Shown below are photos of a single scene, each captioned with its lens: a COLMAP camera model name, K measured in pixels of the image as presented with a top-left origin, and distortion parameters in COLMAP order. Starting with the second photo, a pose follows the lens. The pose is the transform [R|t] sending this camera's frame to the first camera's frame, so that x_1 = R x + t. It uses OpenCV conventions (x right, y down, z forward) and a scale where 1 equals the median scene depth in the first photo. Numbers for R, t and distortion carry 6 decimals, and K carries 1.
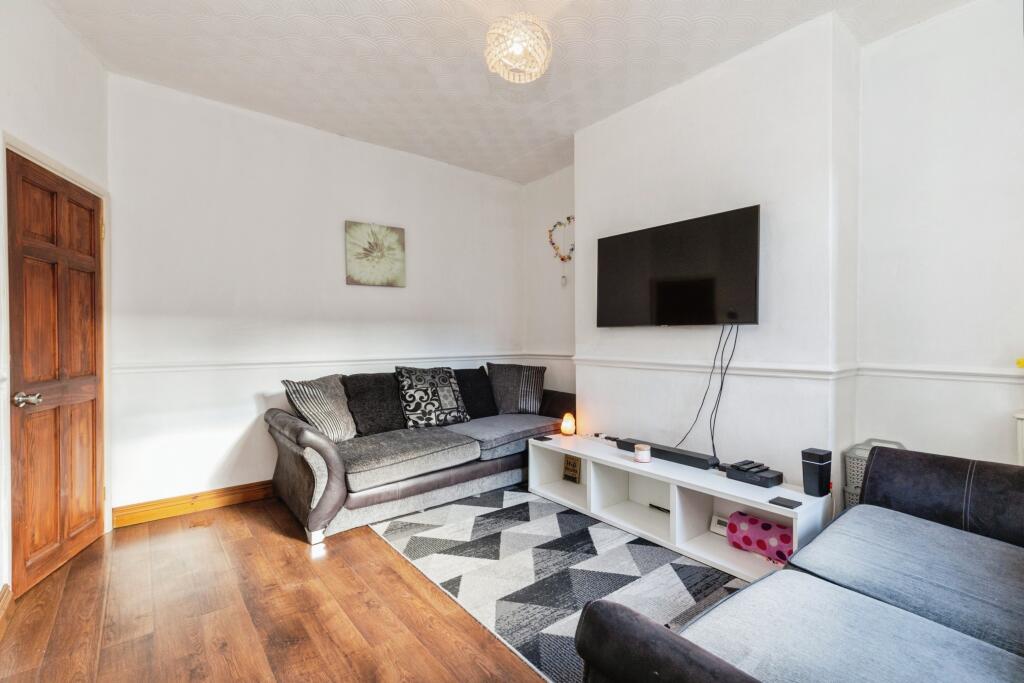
lens RADIAL K [[465.5, 0, 514.0], [0, 465.5, 343.4], [0, 0, 1]] dist [0.004368, 0.000473]
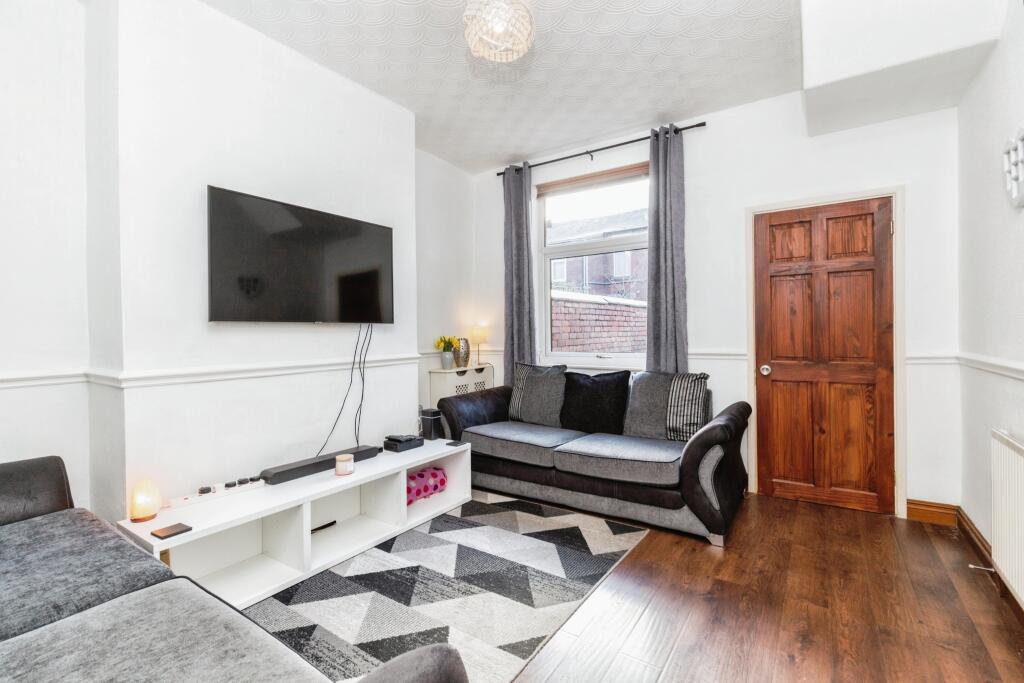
lens RADIAL K [[465.5, 0, 512.1], [0, 465.5, 332.3], [0, 0, 1]] dist [0.004368, 0.000473]
pose [[-0.299691, 0.006016, 0.954017, -0.702688], [0.029373, 0.999564, 0.002924, -0.011593], [-0.953584, 0.028899, -0.299737, 0.989262]]
